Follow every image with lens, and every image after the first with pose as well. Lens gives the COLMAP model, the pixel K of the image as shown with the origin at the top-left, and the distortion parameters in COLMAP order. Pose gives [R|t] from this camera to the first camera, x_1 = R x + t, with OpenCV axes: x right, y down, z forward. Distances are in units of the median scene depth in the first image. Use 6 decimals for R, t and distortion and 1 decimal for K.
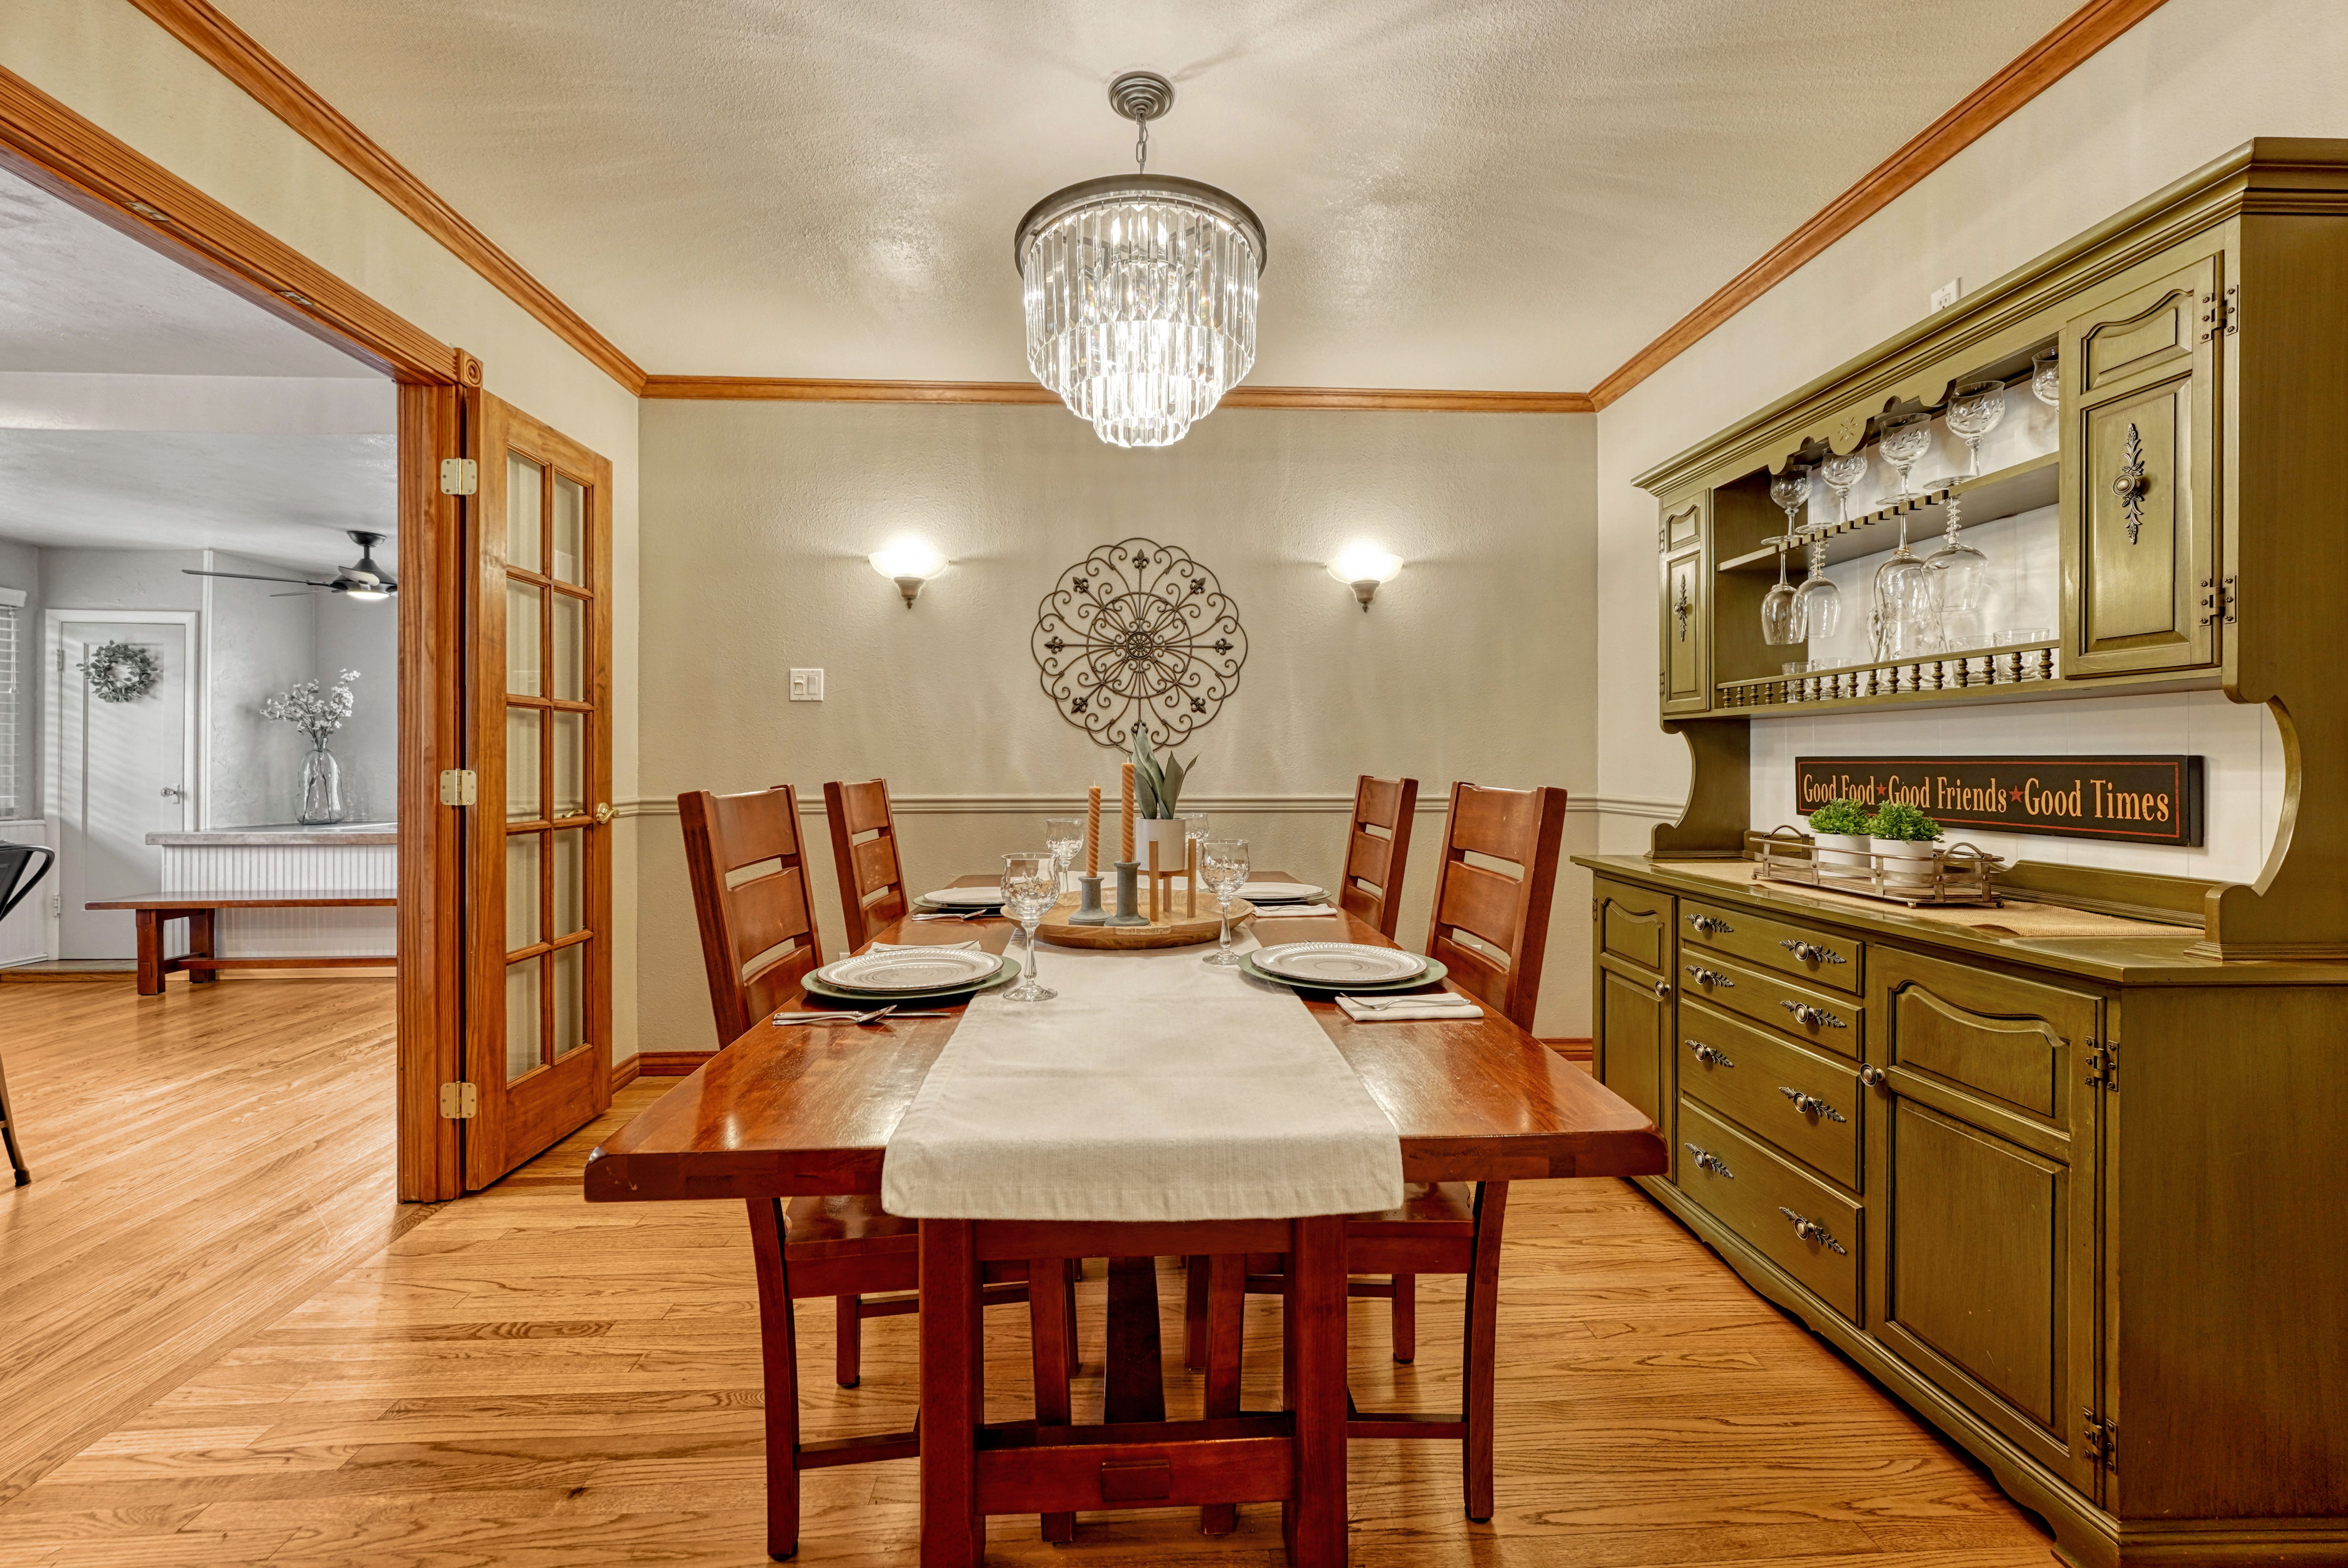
lens RADIAL K [[968.7, 0, 1164.1], [0, 968.7, 767.4], [0, 0, 1]] dist [-0.002319, 0.000903]
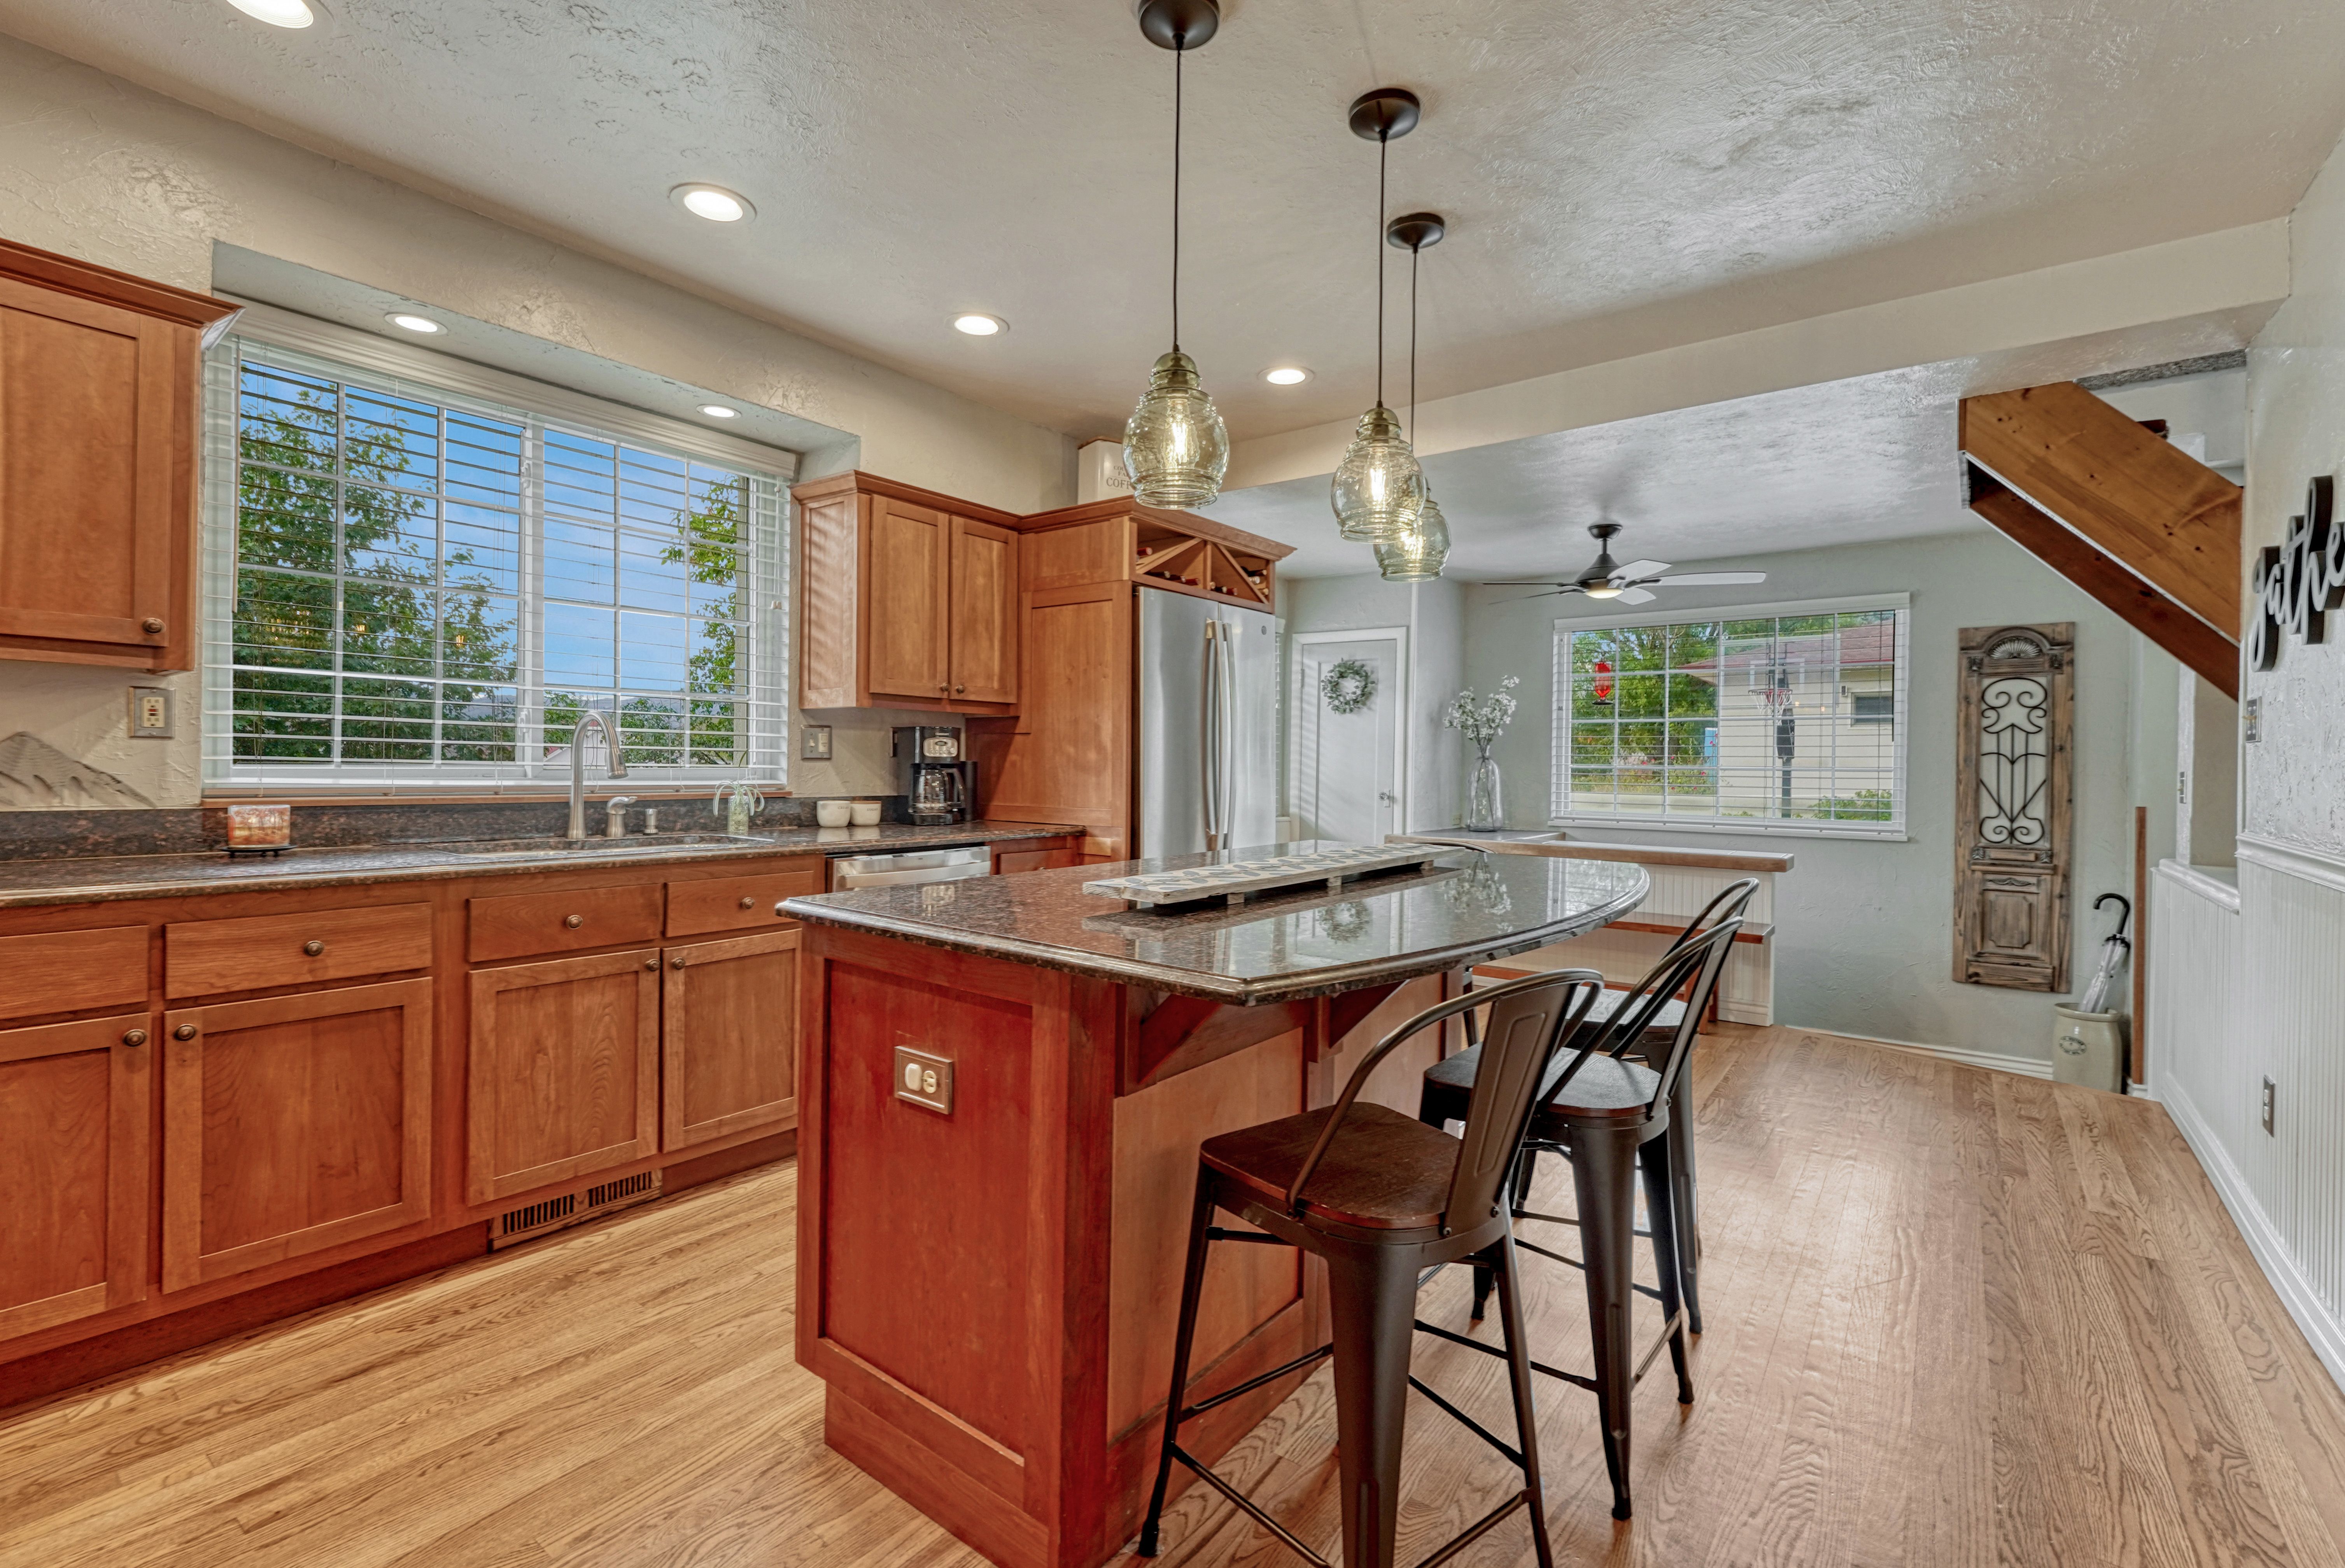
lens RADIAL K [[1016.0, 0, 1165.7], [0, 1016.0, 765.1], [0, 0, 1]] dist [-0.001666, -0.000047]
pose [[0.756032, 0.011412, -0.654436, -0.887034], [-0.013962, 0.999902, 0.001307, -0.012737], [0.654386, 0.008149, 0.756117, -0.029748]]
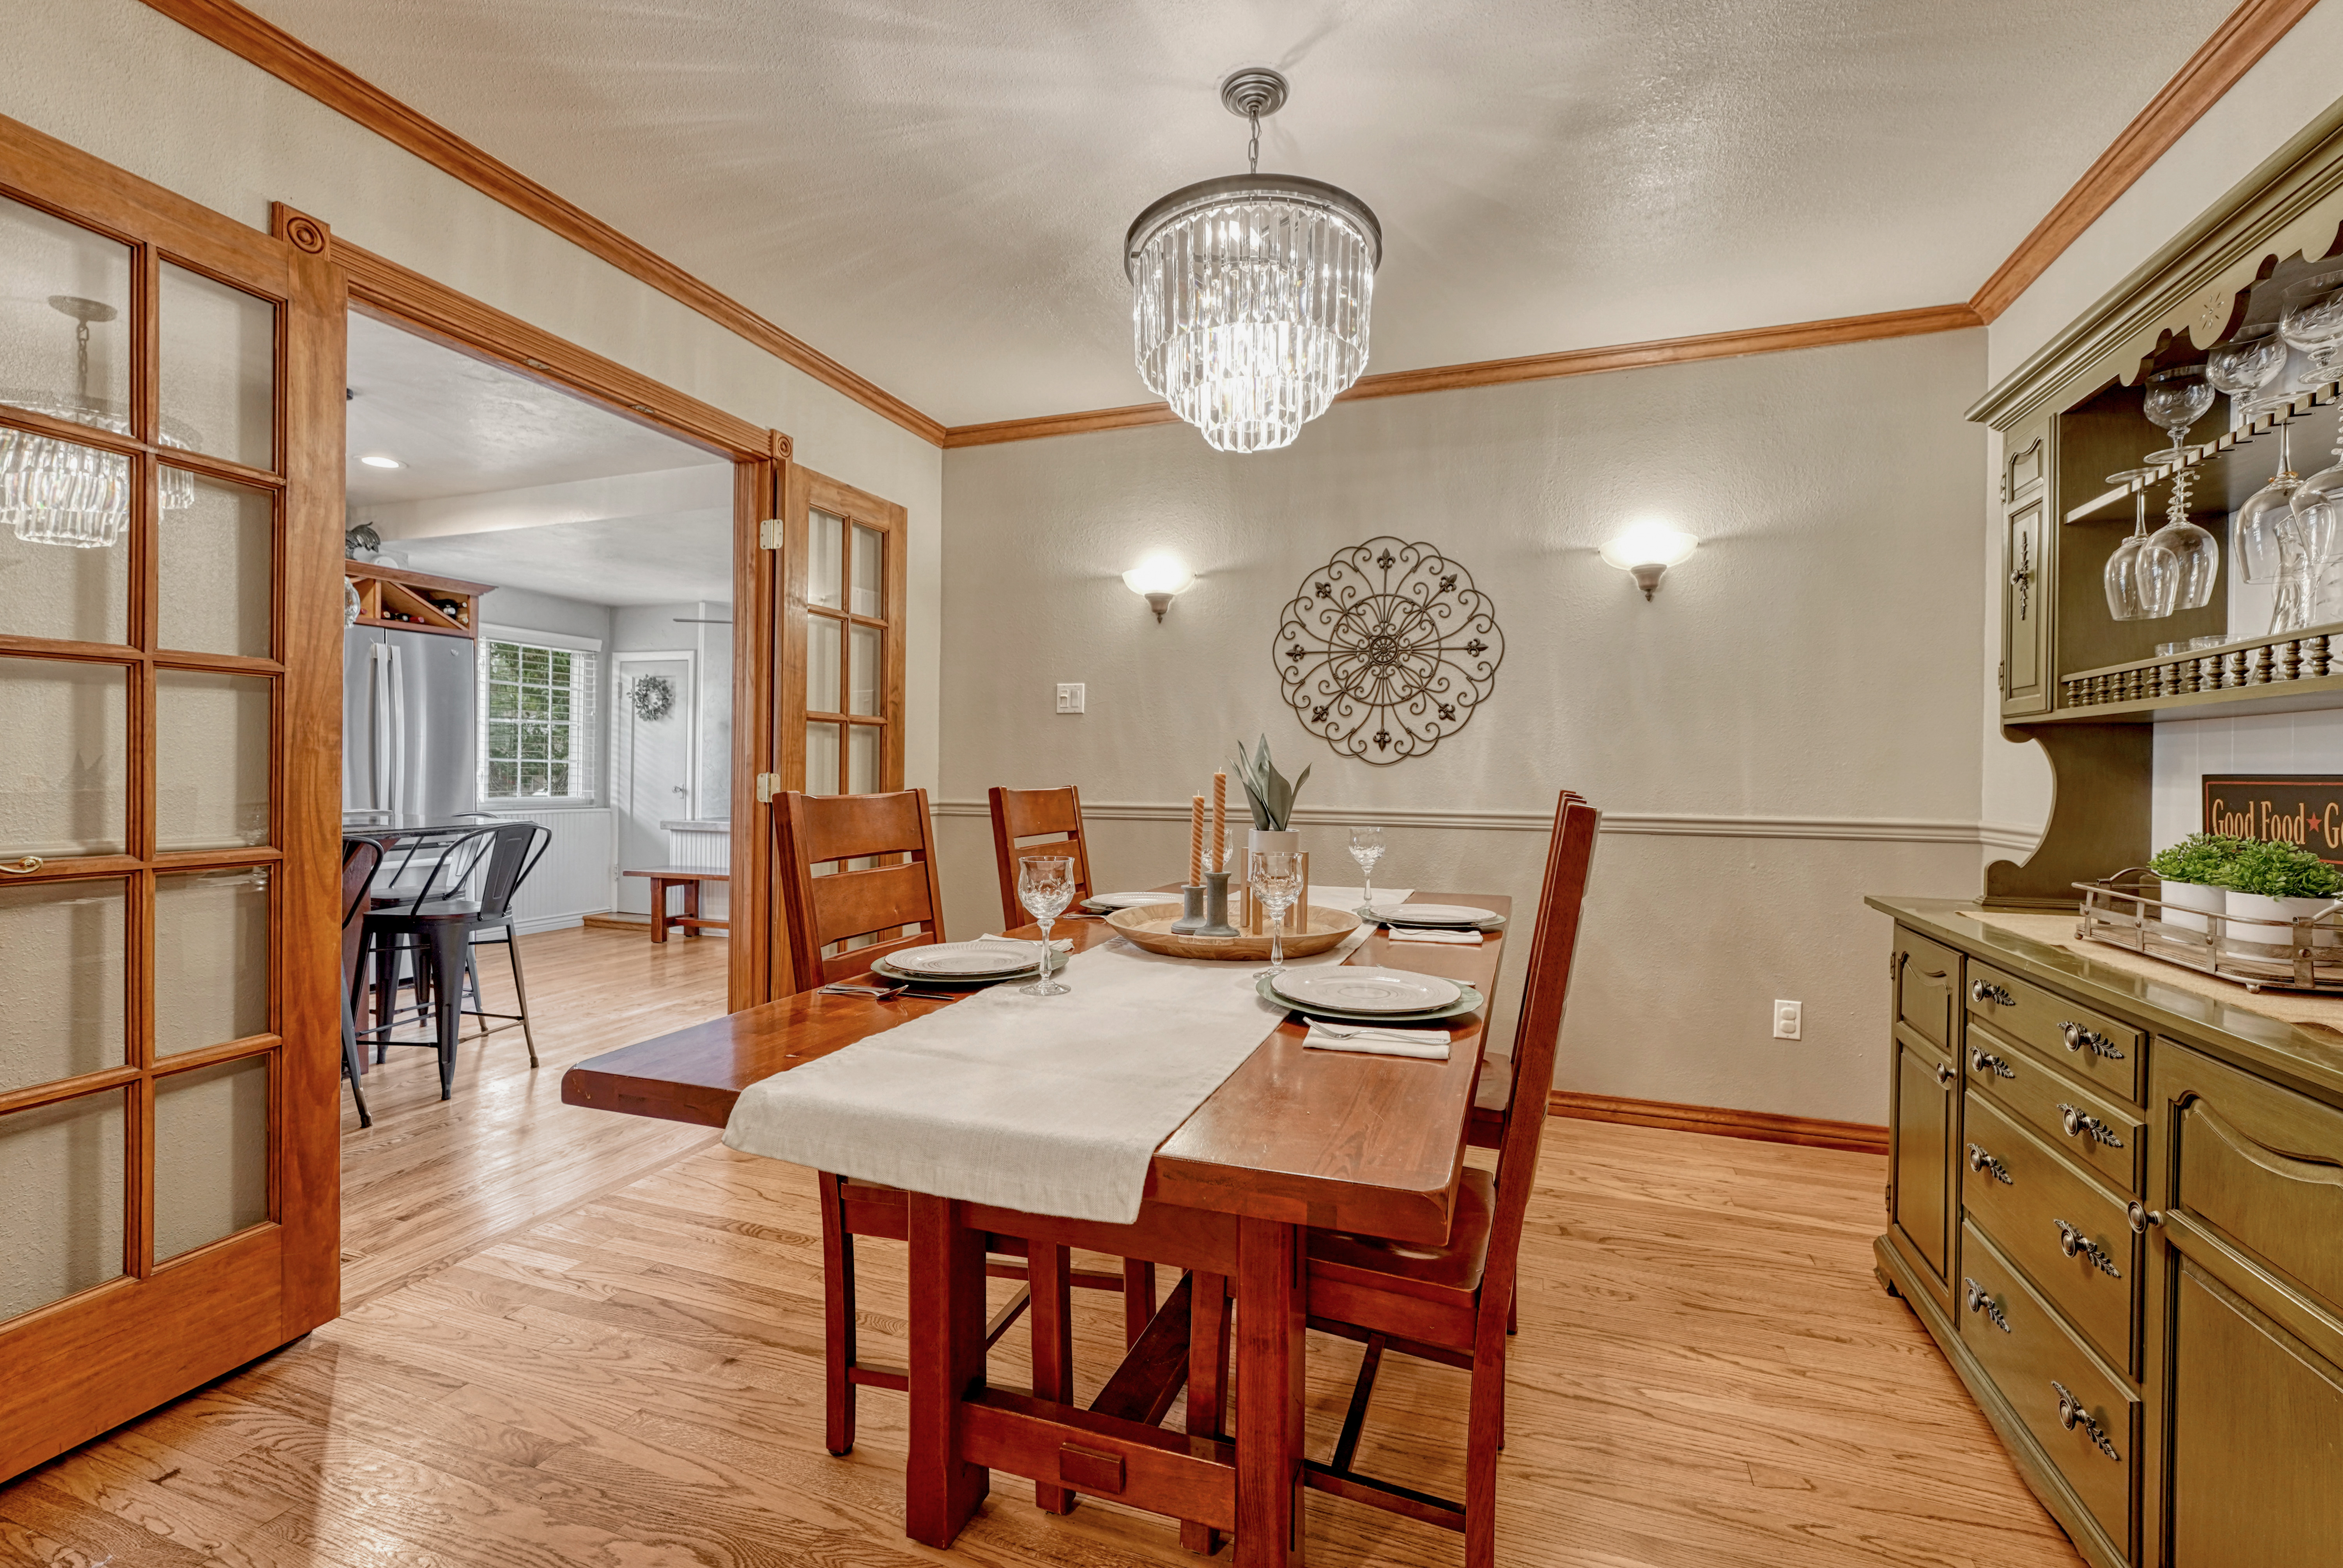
lens RADIAL K [[1001.4, 0, 1176.4], [0, 1001.4, 780.6], [0, 0, 1]] dist [-0.001485, 0.000053]
pose [[0.922520, 0.013002, -0.385729, 0.213010], [-0.012280, 0.999915, 0.004336, -0.000173], [0.385753, 0.000737, 0.922602, 0.024108]]
